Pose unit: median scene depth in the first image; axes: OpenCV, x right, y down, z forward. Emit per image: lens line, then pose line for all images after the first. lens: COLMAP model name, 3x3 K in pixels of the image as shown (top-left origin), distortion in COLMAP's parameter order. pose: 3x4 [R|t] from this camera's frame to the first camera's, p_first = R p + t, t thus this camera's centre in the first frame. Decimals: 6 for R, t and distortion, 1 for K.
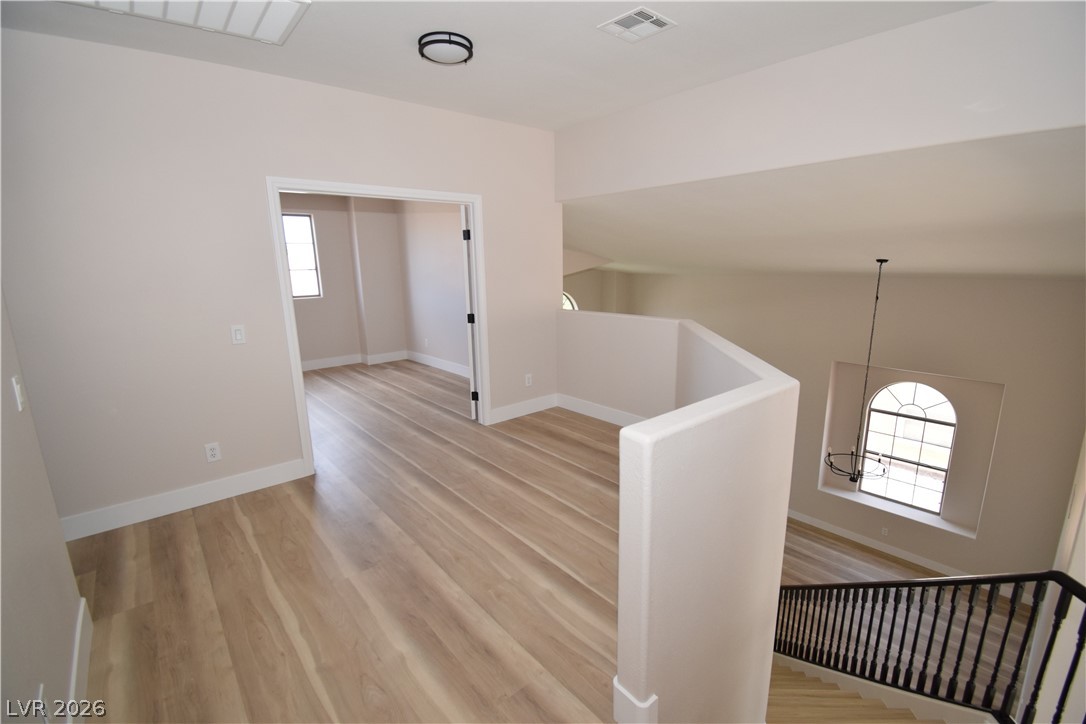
lens RADIAL K [[478.2, 0, 545.5], [0, 478.2, 367.3], [0, 0, 1]] dist [0.006437, -0.016133]
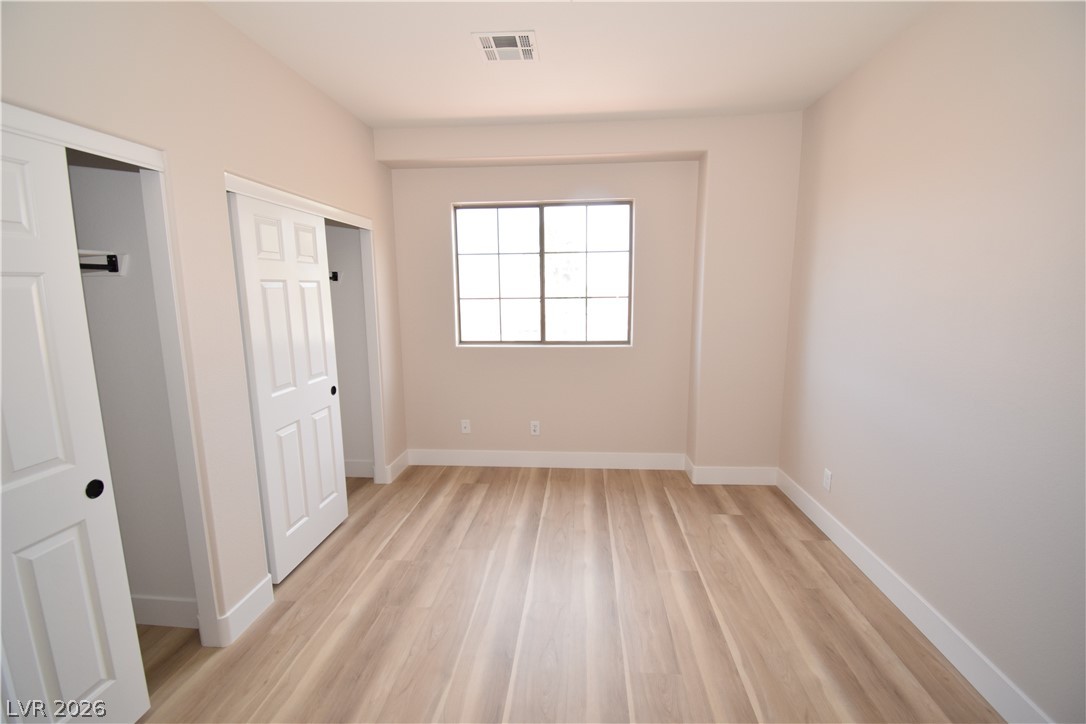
lens RADIAL K [[478.2, 0, 542.4], [0, 478.2, 365.1], [0, 0, 1]] dist [0.006437, -0.016133]
pose [[0.712871, 0.126972, -0.689705, -0.150913], [-0.161915, 0.986701, 0.014294, -0.115573], [0.682347, 0.101484, 0.723950, 0.524626]]
